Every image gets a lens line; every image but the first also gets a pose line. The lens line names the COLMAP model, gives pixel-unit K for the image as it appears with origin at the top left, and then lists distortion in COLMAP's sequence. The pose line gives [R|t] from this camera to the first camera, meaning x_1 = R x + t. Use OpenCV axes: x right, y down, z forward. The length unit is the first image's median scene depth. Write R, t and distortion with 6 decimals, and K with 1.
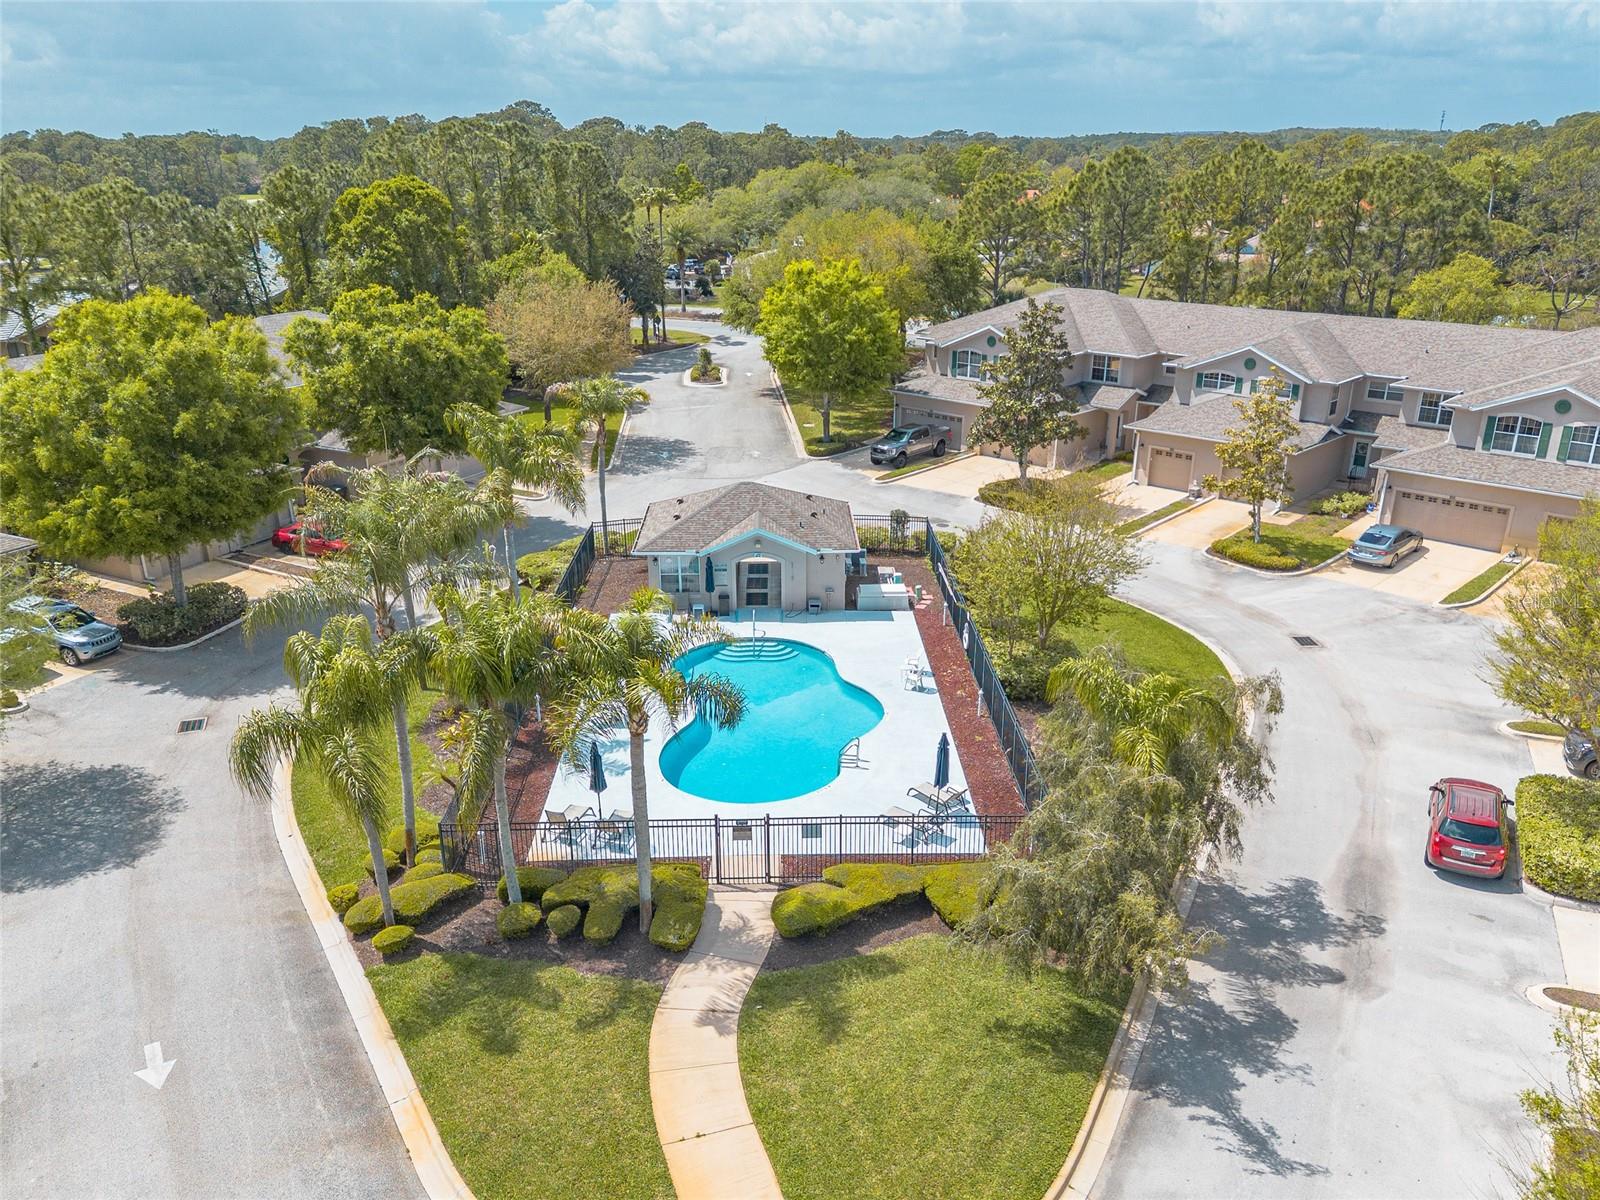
lens RADIAL K [[1179.8, 0, 800.7], [0, 1179.8, 692.7], [0, 0, 1]] dist [0.073821, -0.068614]
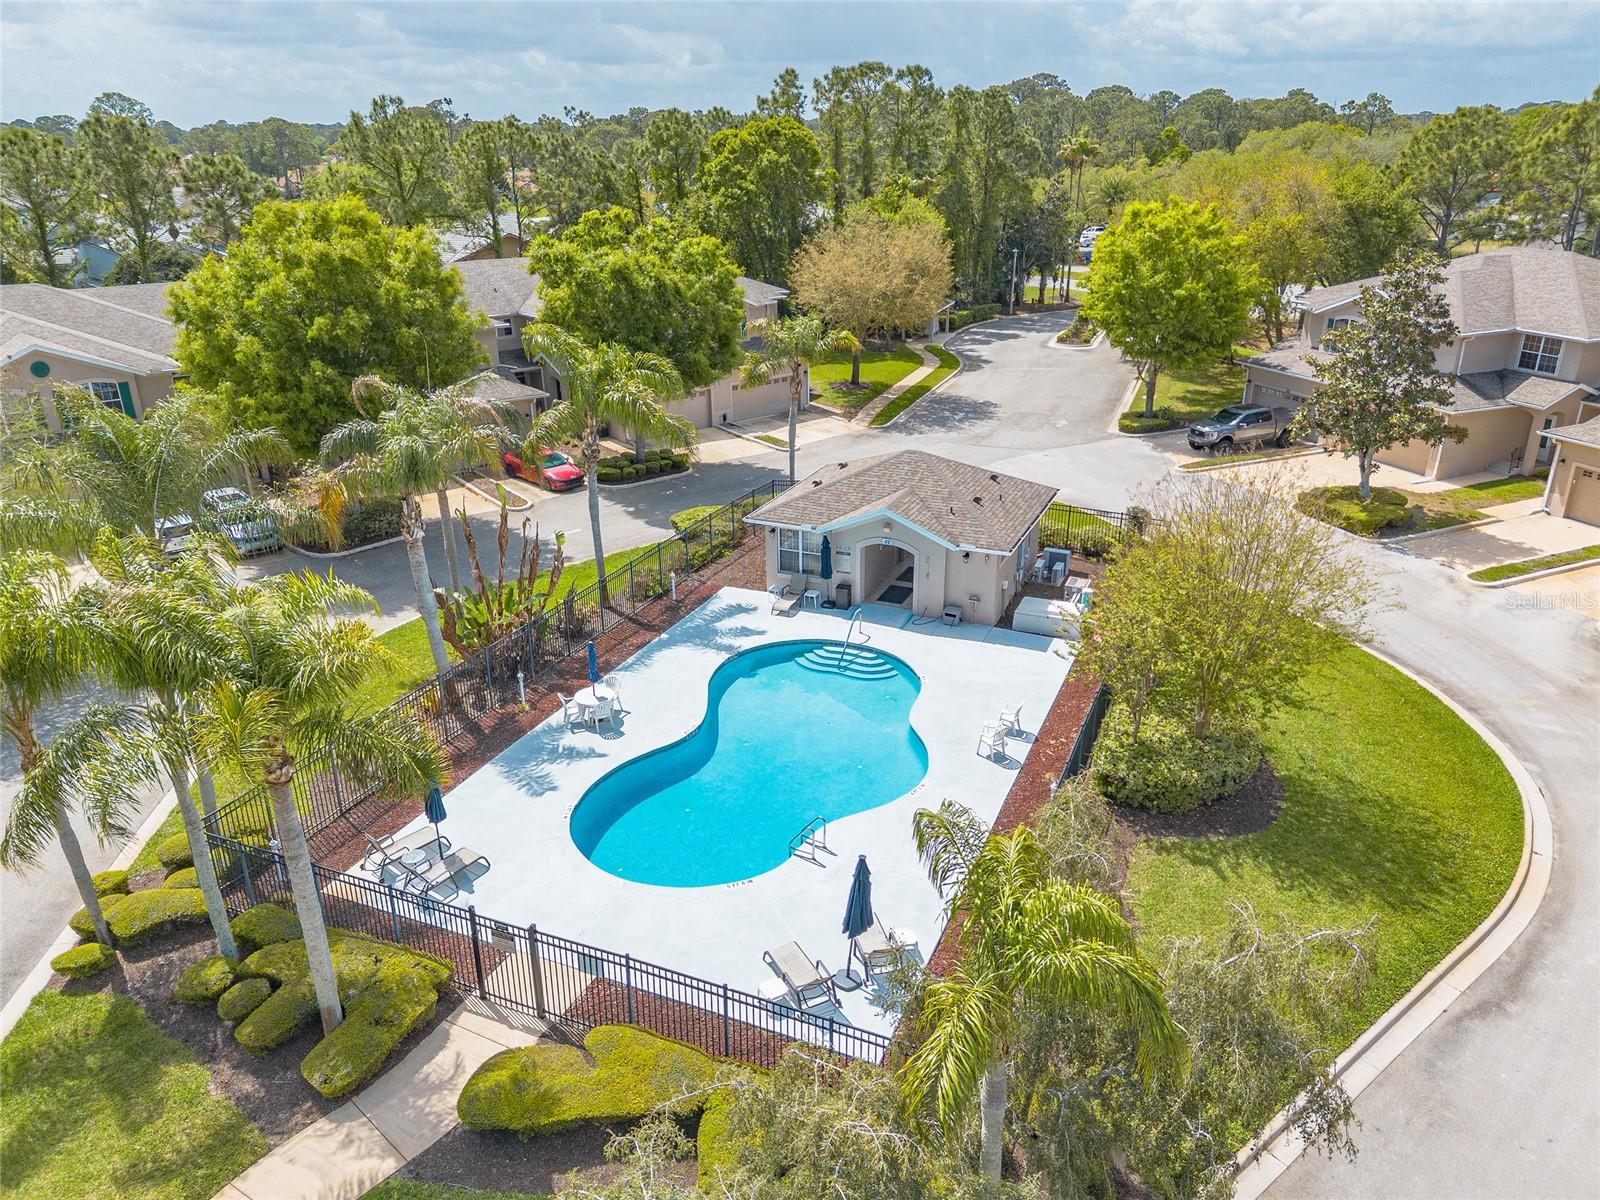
lens RADIAL K [[1116.6, 0, 774.4], [0, 1116.6, 650.9], [0, 0, 1]] dist [0.051525, -0.049376]
pose [[0.909204, 0.173320, -0.378560, 0.138512], [-0.169724, 0.984547, 0.043131, -0.045610], [0.380186, 0.025036, 0.924571, 0.197337]]
